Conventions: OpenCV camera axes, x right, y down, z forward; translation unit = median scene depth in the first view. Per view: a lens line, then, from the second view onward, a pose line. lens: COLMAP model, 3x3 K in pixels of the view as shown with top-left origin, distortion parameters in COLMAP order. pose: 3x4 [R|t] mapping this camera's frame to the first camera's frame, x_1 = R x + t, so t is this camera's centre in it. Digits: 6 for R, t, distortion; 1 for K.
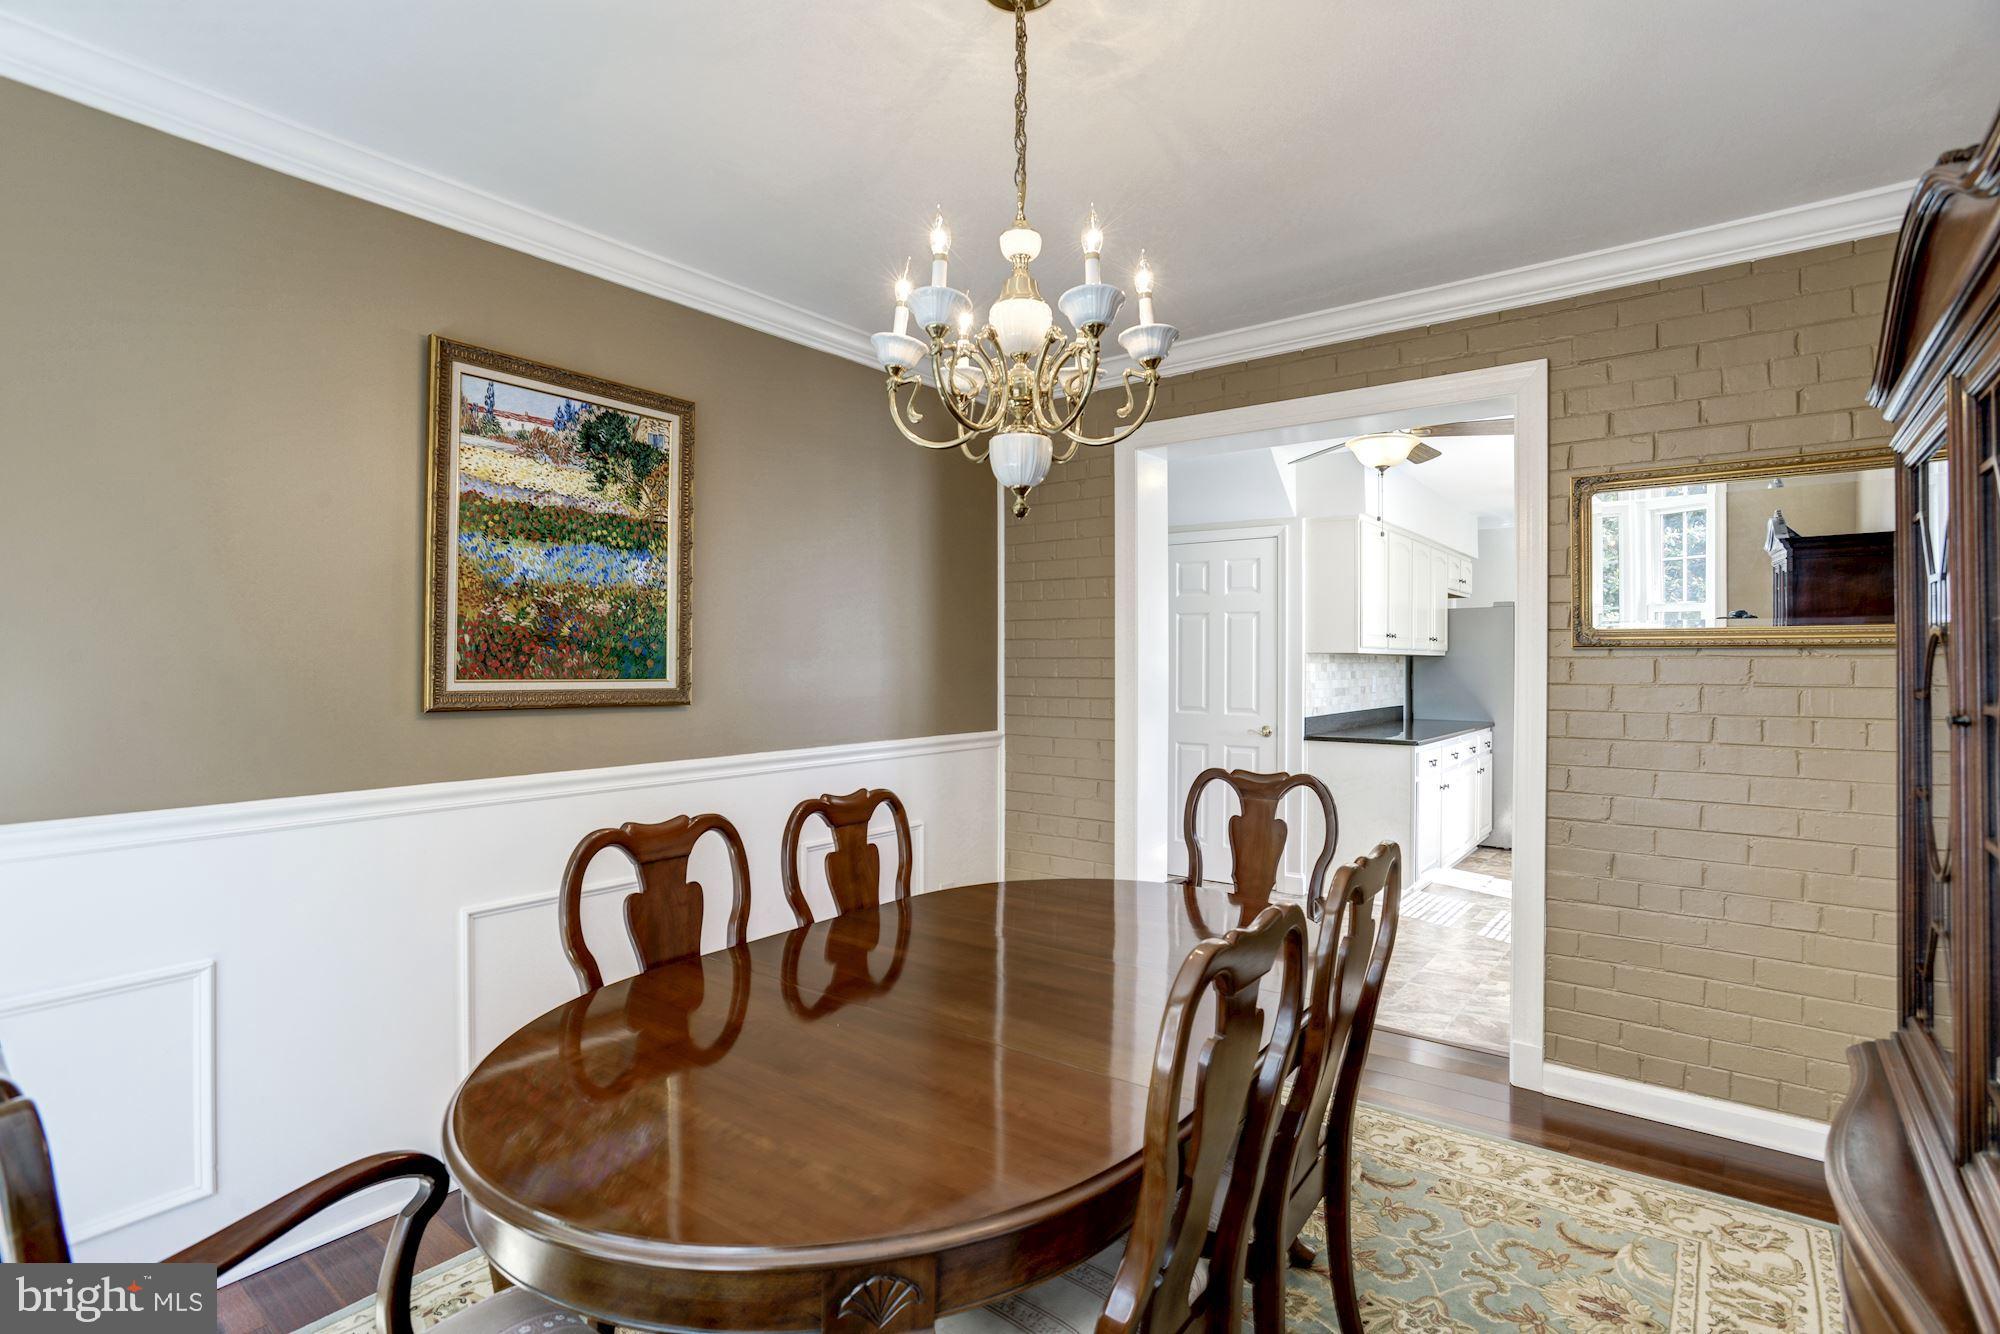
lens RADIAL K [[966.2, 0, 1008.5], [0, 966.2, 671.2], [0, 0, 1]] dist [-0.034723, 0.017934]
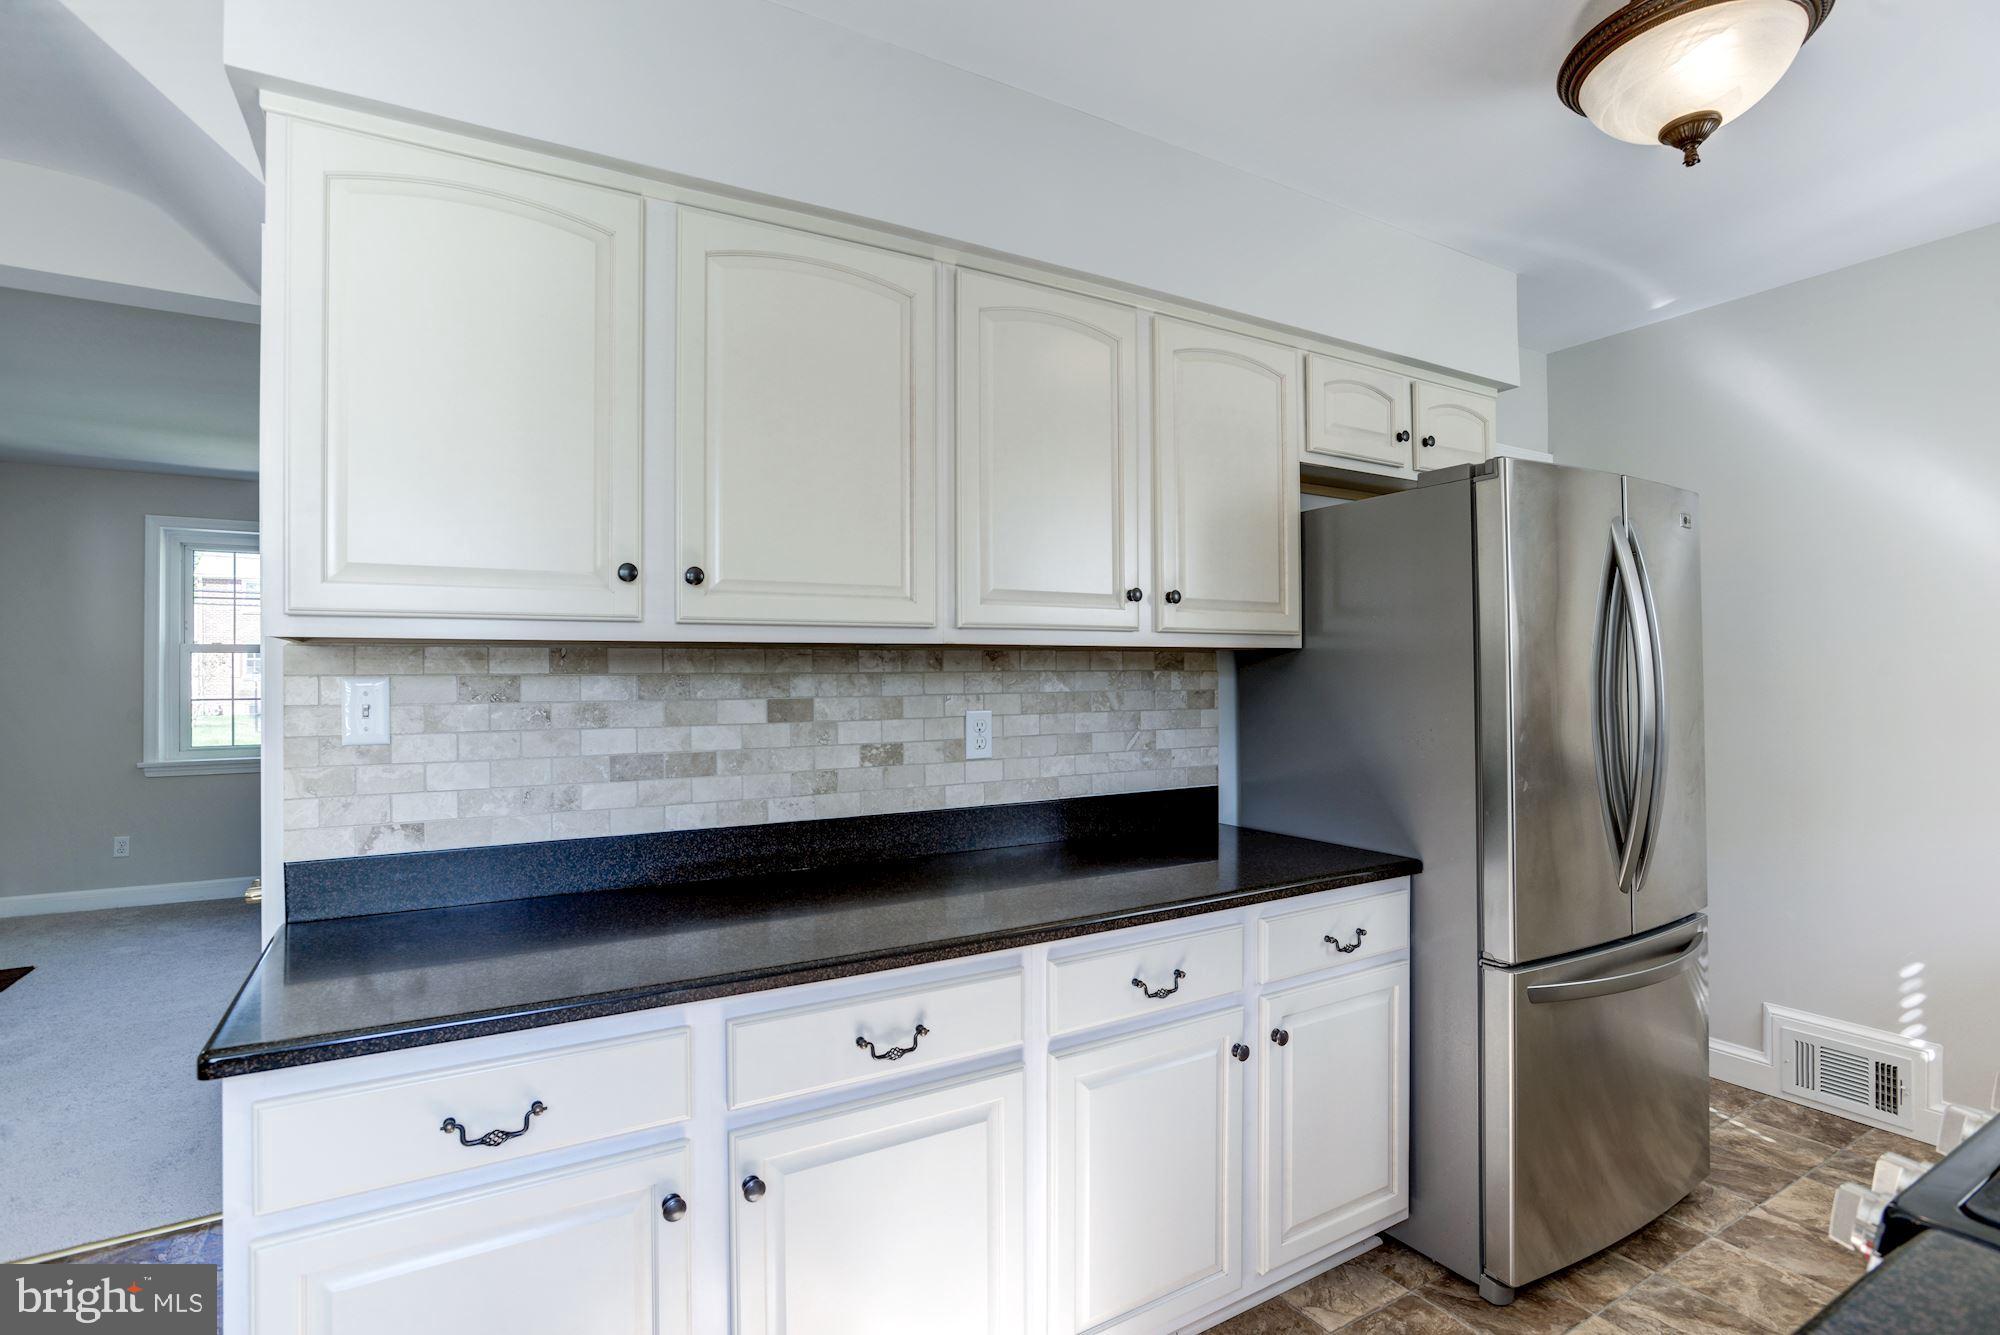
lens RADIAL K [[966.2, 0, 1002.7], [0, 966.2, 666.3], [0, 0, 1]] dist [-0.034723, 0.017934]
pose [[0.926797, -0.015519, -0.375241, 0.489458], [0.010497, 0.999826, -0.015425, -0.005119], [0.375415, 0.010357, 0.926799, 0.654366]]
